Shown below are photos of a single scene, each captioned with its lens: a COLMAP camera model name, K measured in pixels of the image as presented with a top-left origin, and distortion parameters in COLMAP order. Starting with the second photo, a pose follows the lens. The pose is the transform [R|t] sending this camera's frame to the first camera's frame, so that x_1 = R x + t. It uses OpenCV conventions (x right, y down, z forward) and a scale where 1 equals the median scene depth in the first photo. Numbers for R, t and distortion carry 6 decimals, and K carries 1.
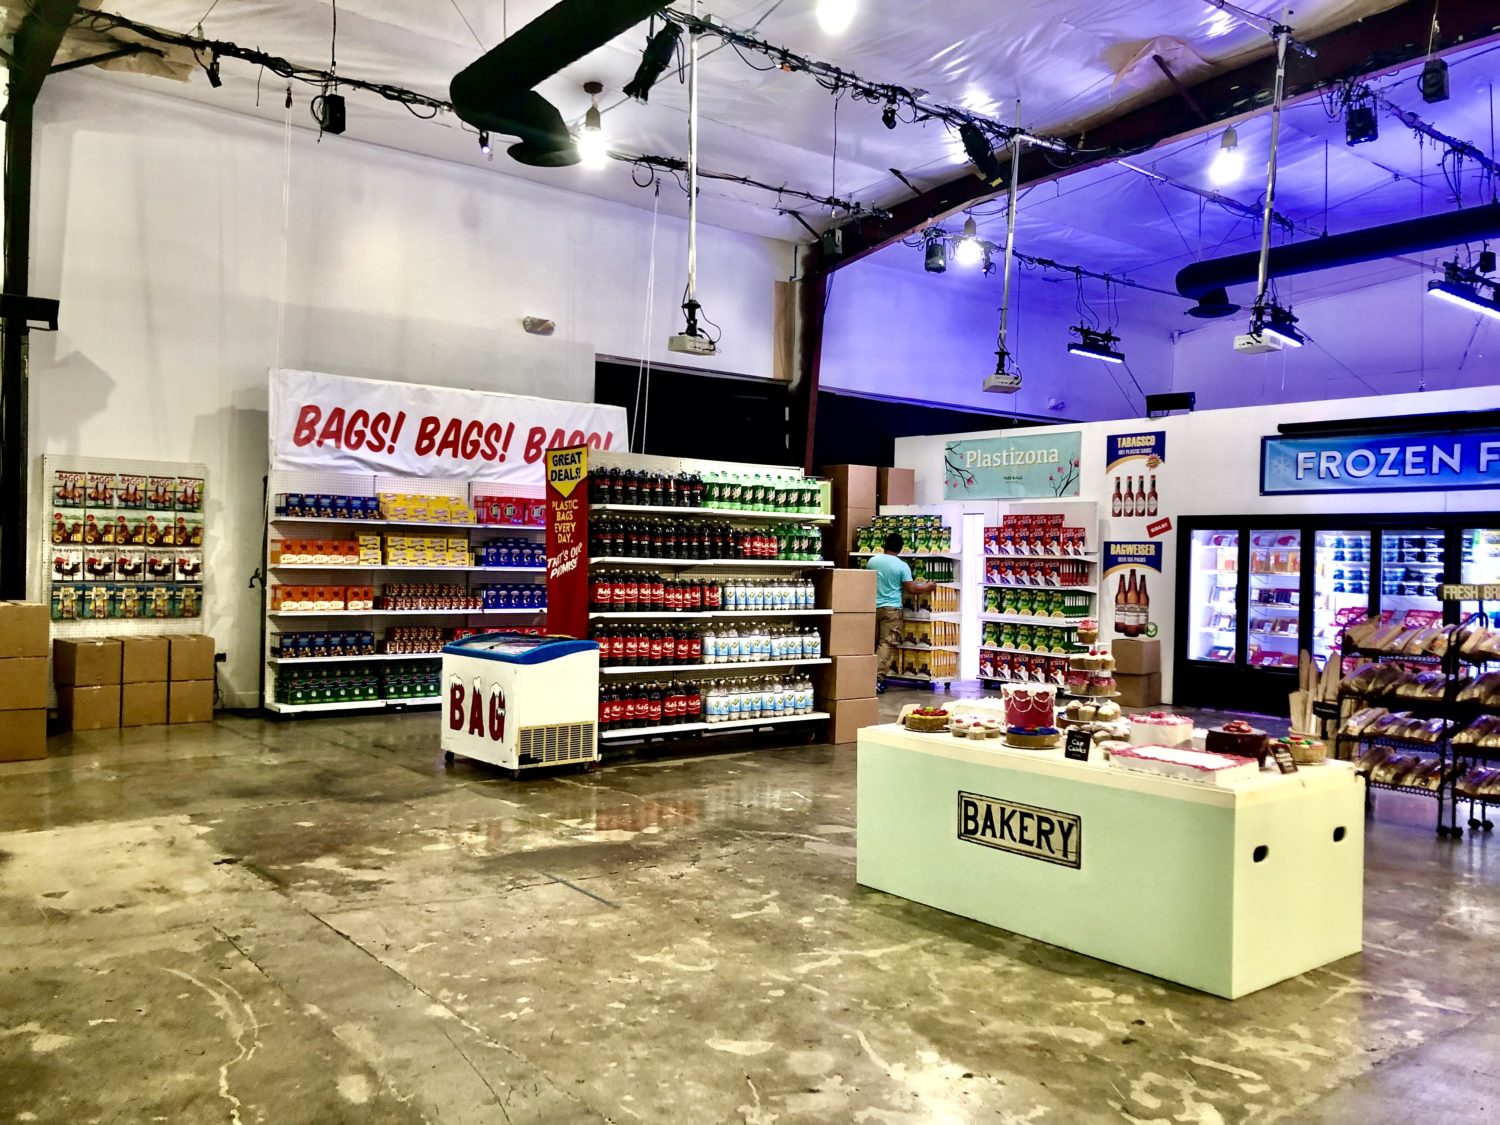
lens RADIAL K [[1247.3, 0, 750.0], [0, 1247.3, 562.5], [0, 0, 1]] dist [0.040528, -0.004335]
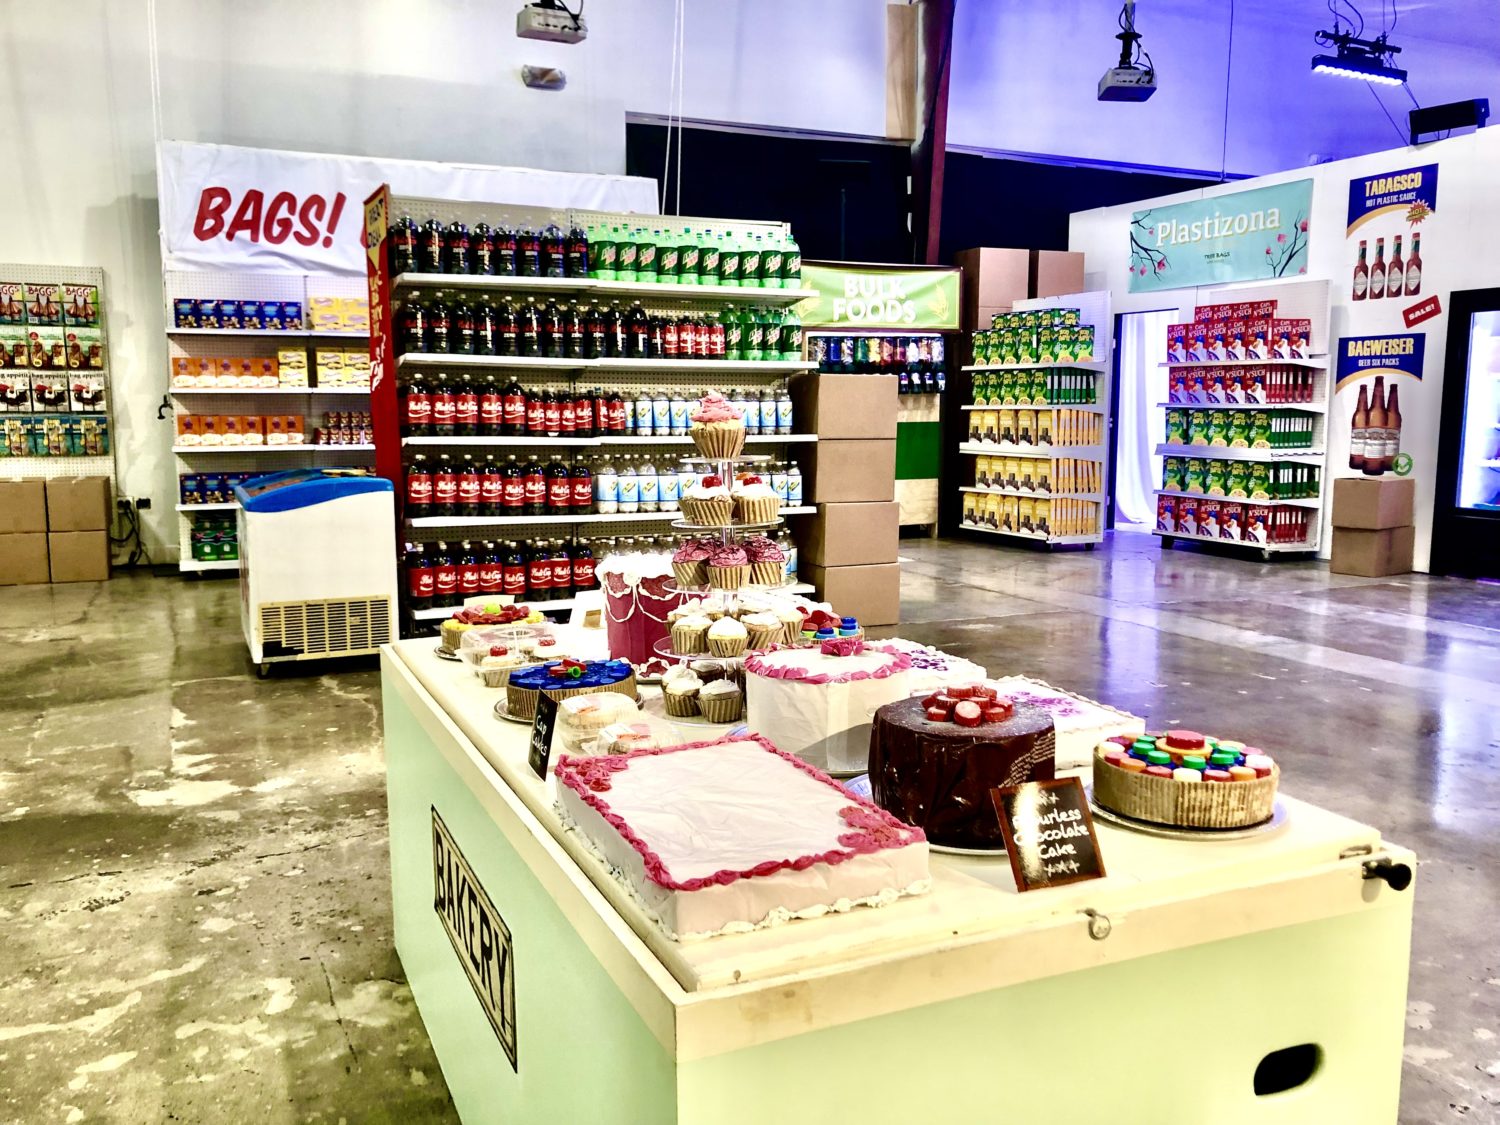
lens RADIAL K [[1242.3, 0, 750.0], [0, 1242.3, 562.5], [0, 0, 1]] dist [0.005417, -0.001035]
pose [[0.966034, 0.012424, -0.258115, 0.184003], [0.018700, 0.992864, 0.117777, 0.024420], [0.257737, -0.118603, 0.958908, 0.301974]]
